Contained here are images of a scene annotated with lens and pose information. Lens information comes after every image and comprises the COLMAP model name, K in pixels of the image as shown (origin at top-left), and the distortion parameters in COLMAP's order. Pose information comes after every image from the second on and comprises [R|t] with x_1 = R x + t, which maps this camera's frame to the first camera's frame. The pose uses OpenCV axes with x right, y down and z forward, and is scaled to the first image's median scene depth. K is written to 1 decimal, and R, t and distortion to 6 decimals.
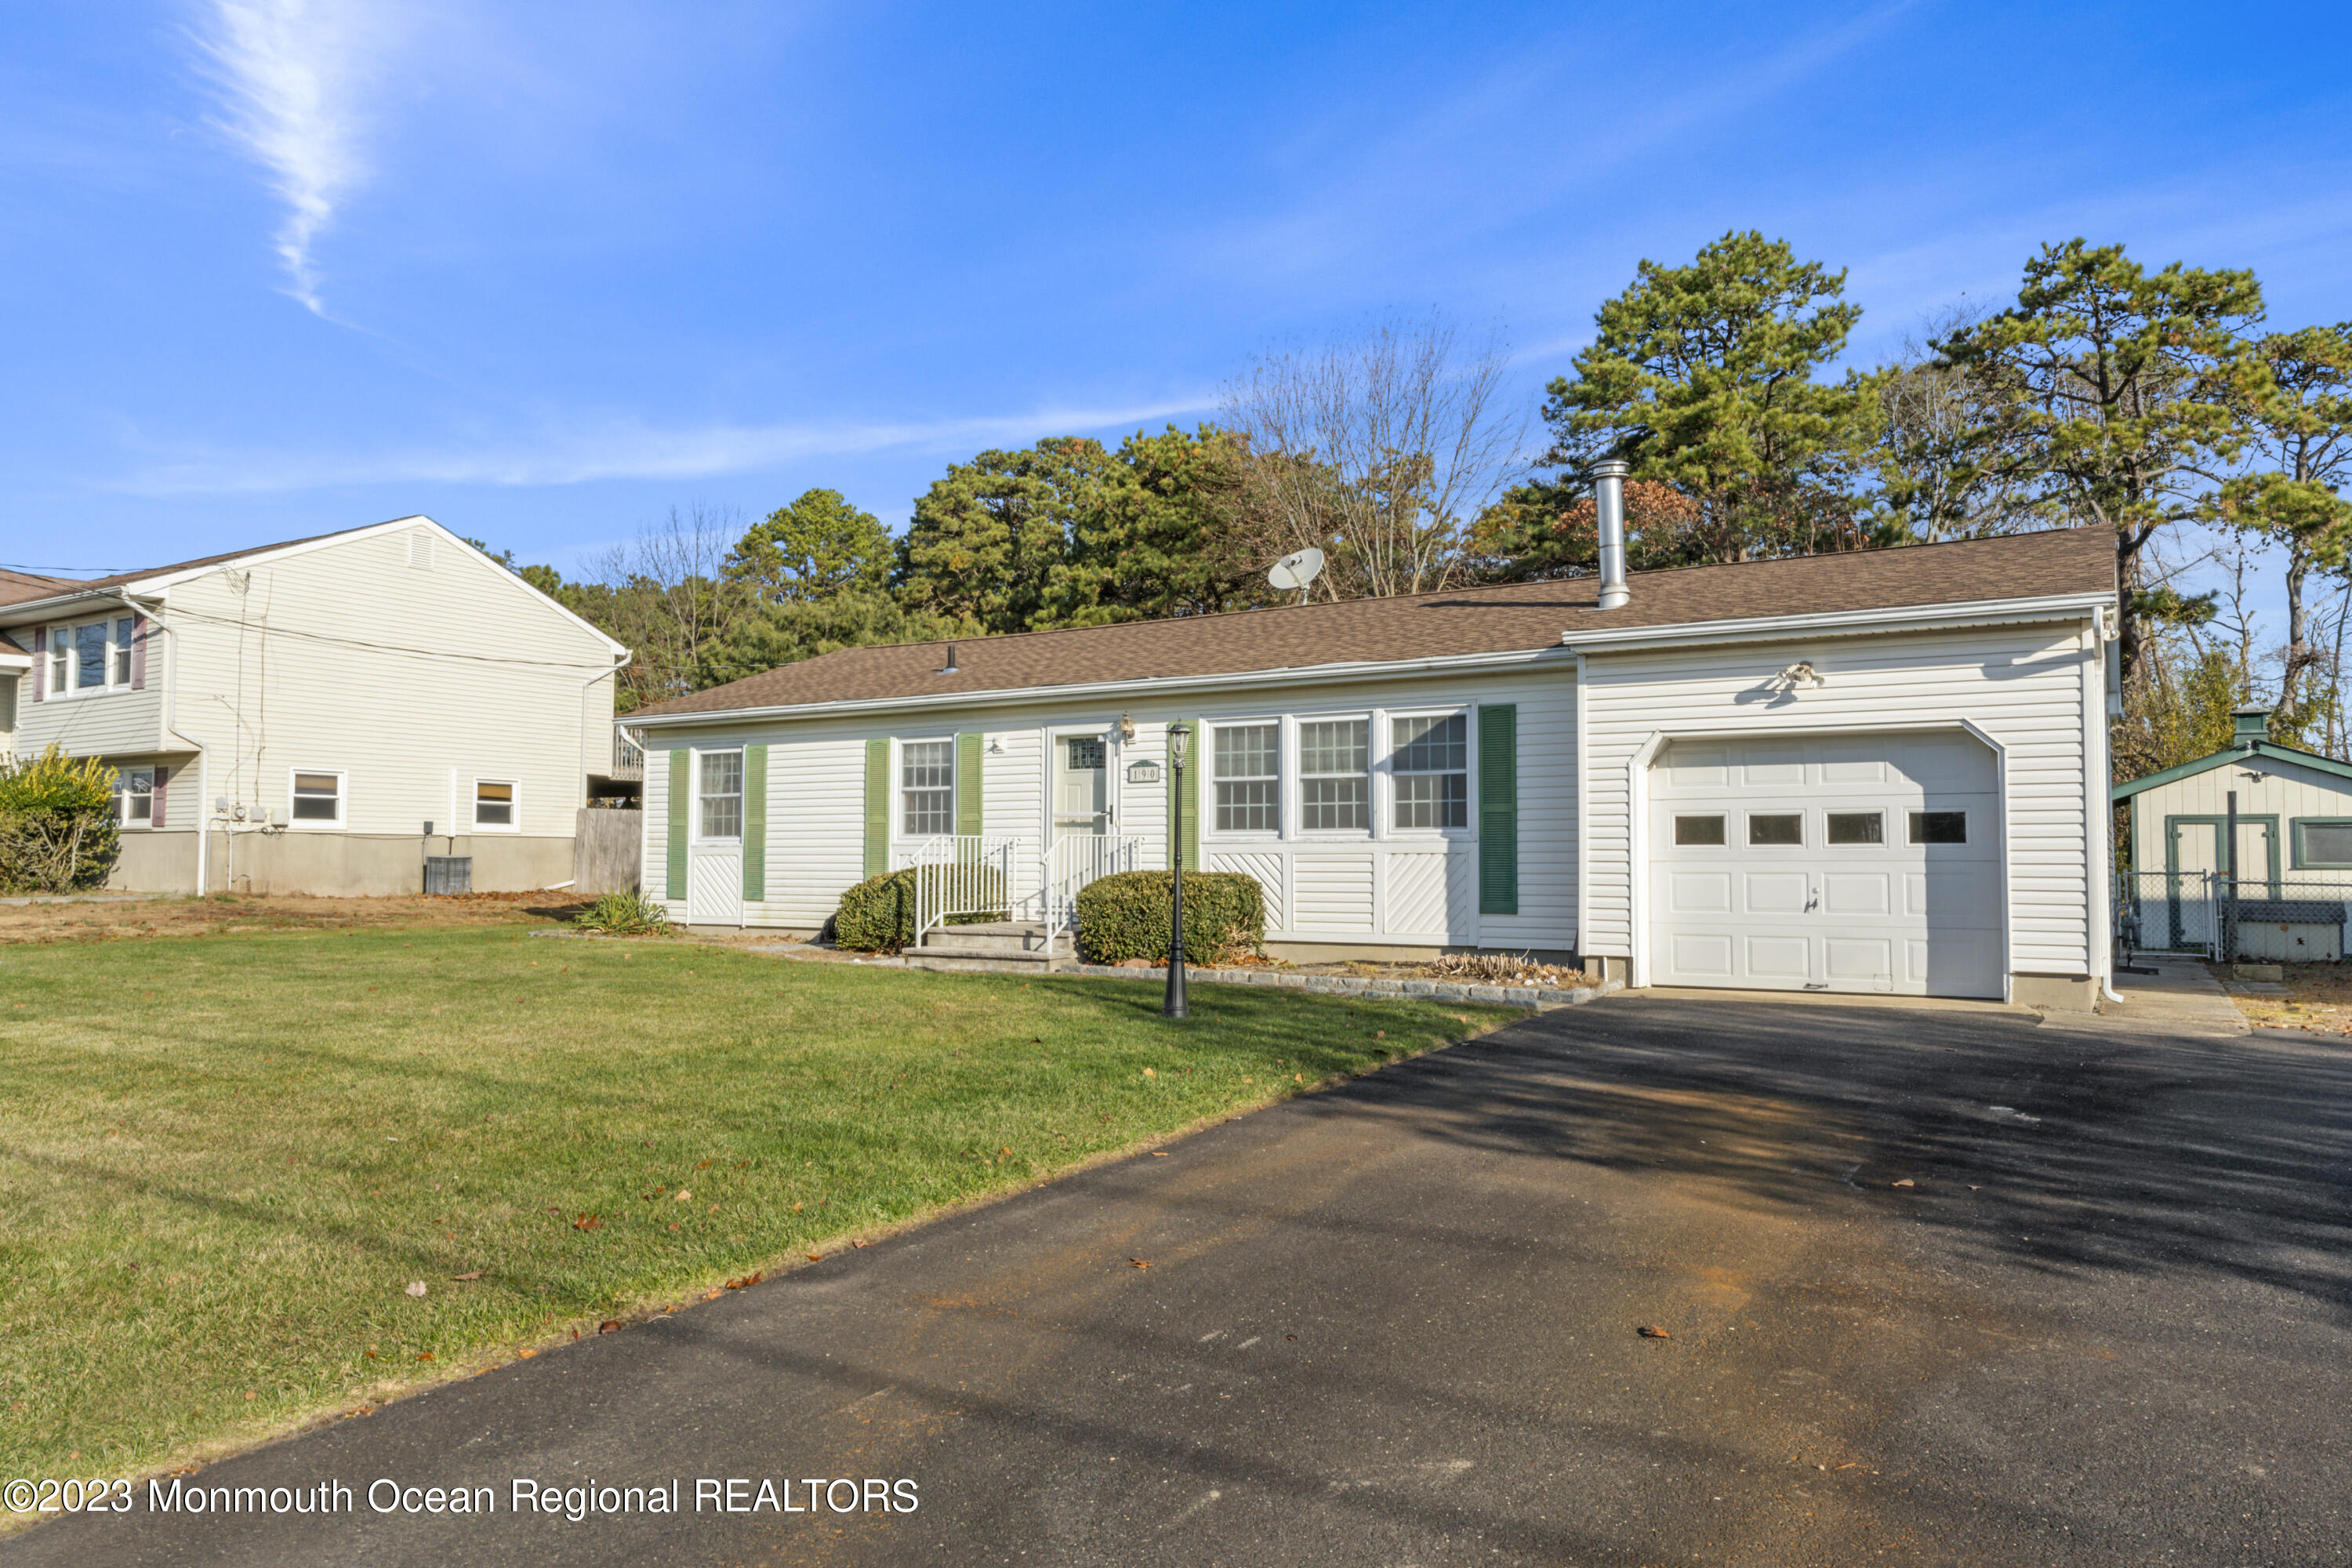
lens RADIAL K [[1623.8, 0, 1178.6], [0, 1623.8, 739.3], [0, 0, 1]] dist [-0.000889, -0.002201]
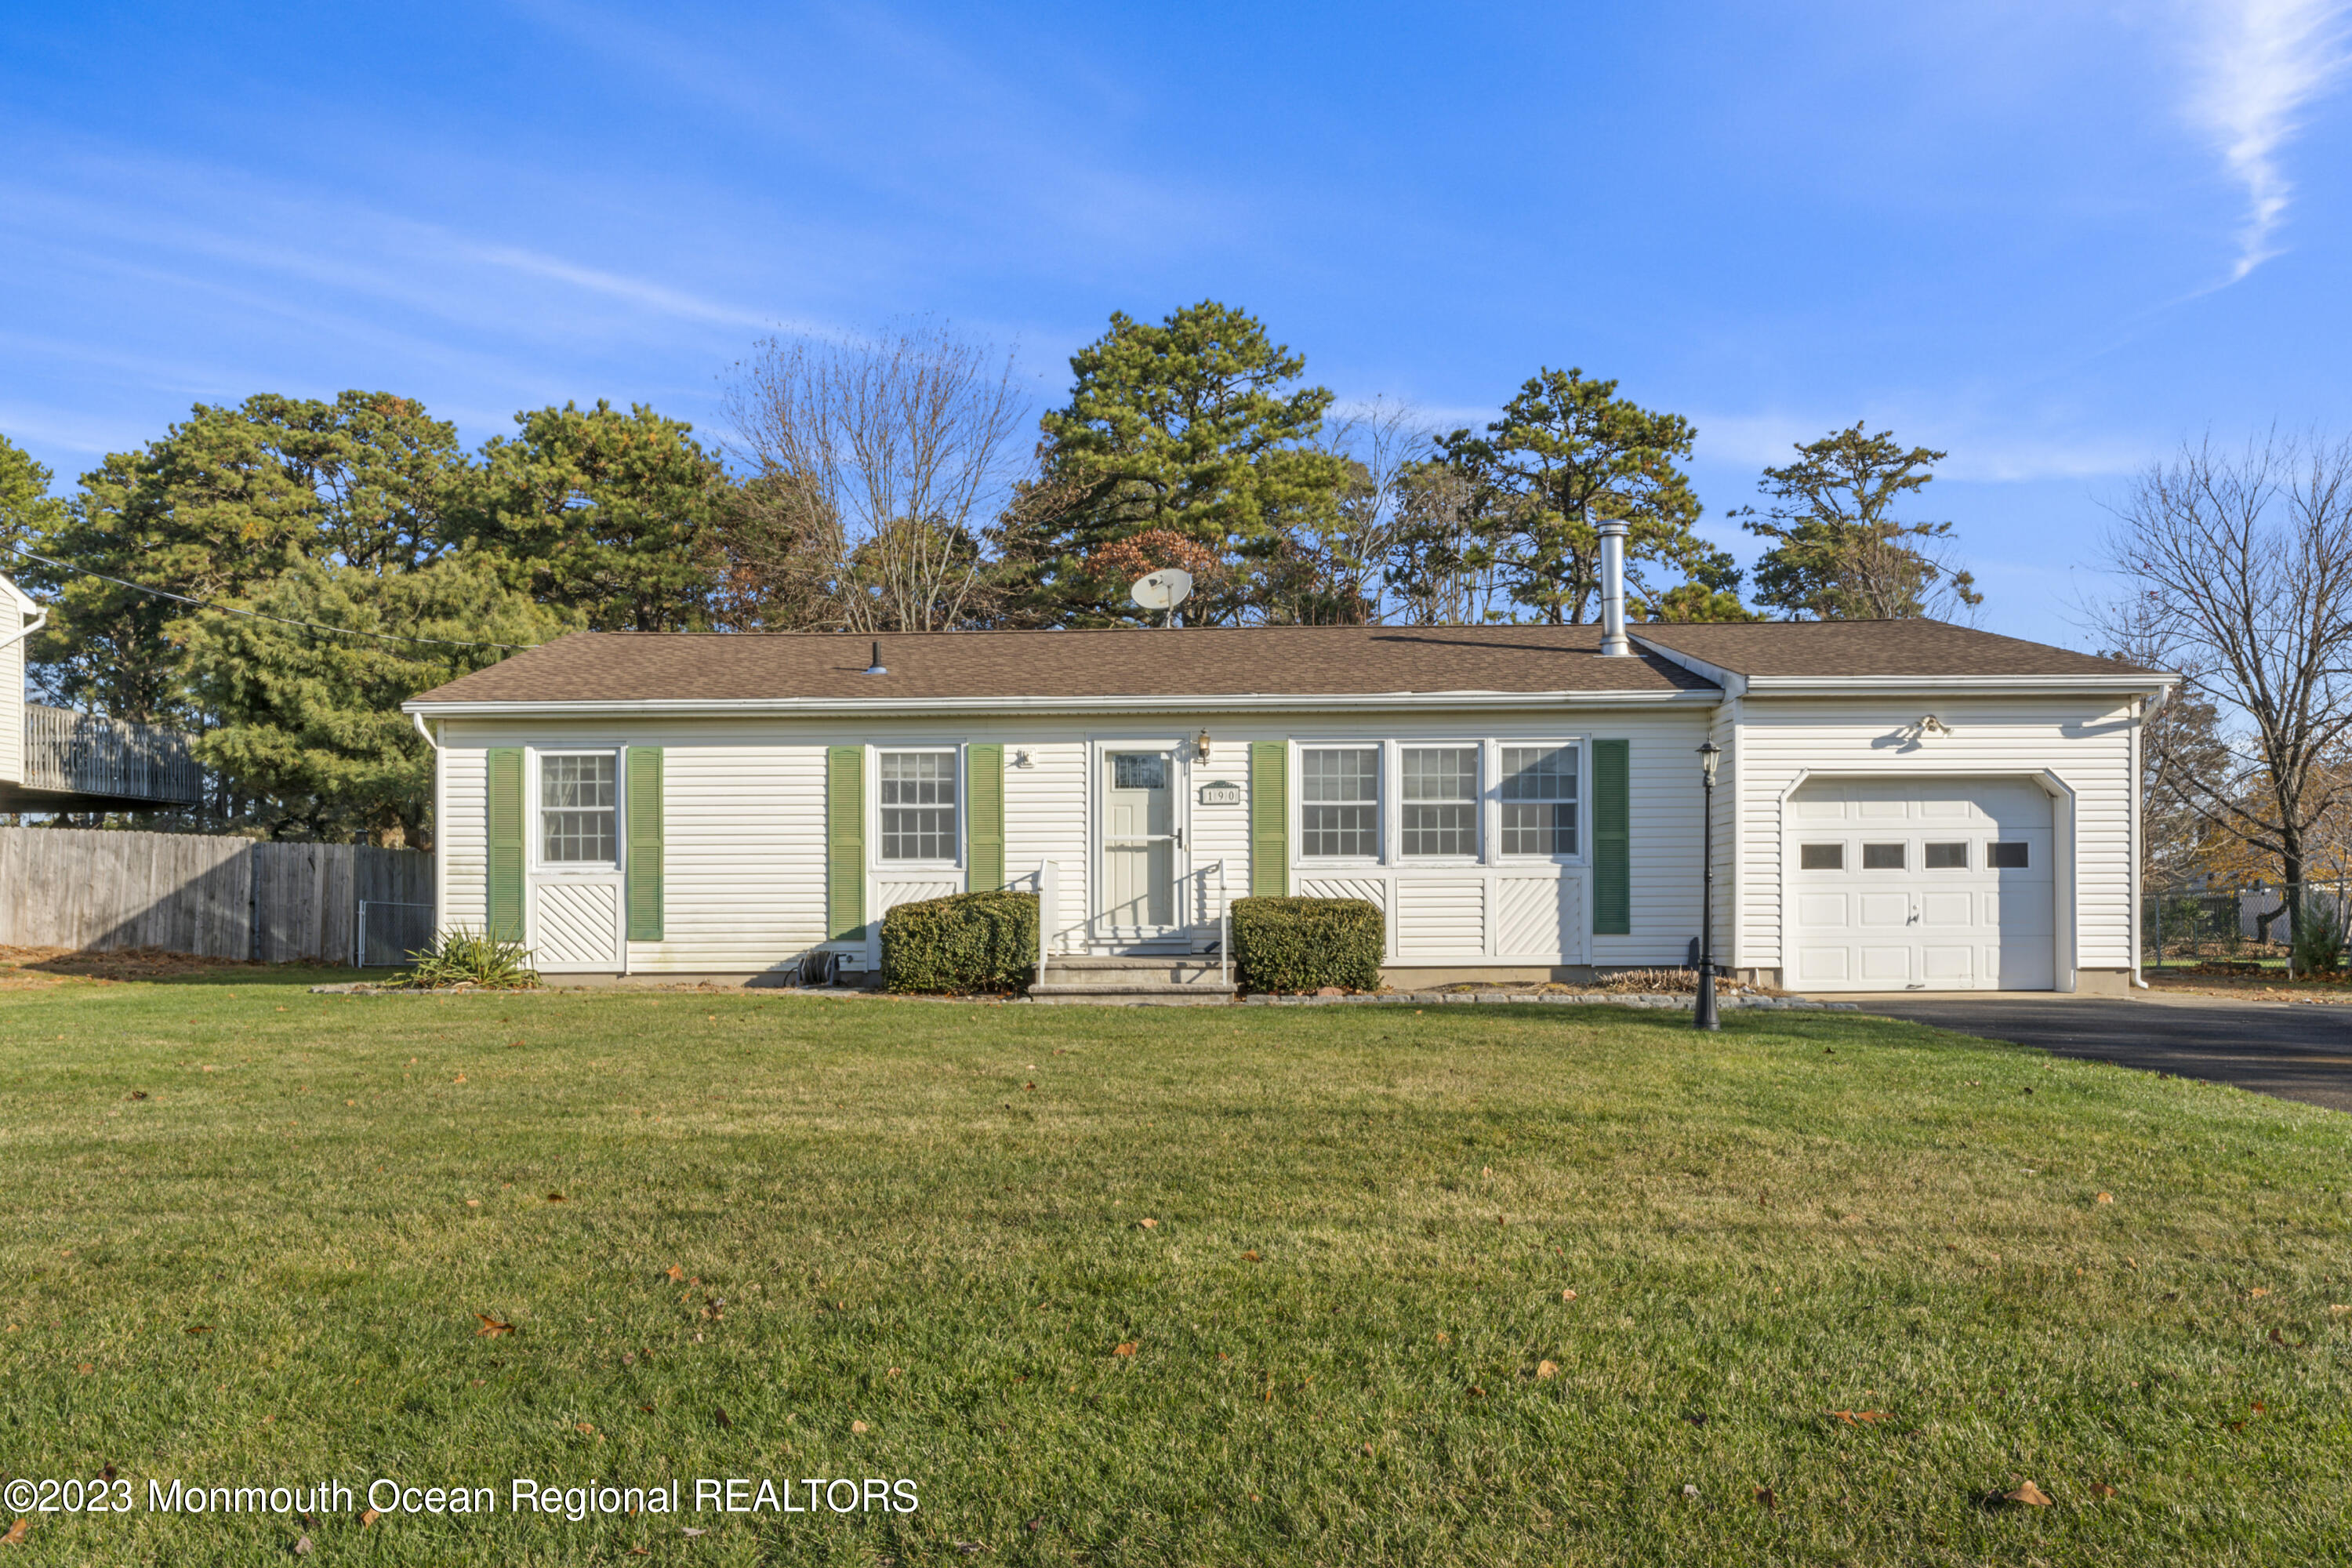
lens RADIAL K [[1623.8, 0, 1177.3], [0, 1623.8, 886.9], [0, 0, 1]] dist [-0.000889, -0.002201]
pose [[0.847627, -0.001671, 0.530589, -0.556241], [-0.032779, 0.997920, 0.055508, 0.023194], [-0.529579, -0.064442, 0.845810, 0.216049]]
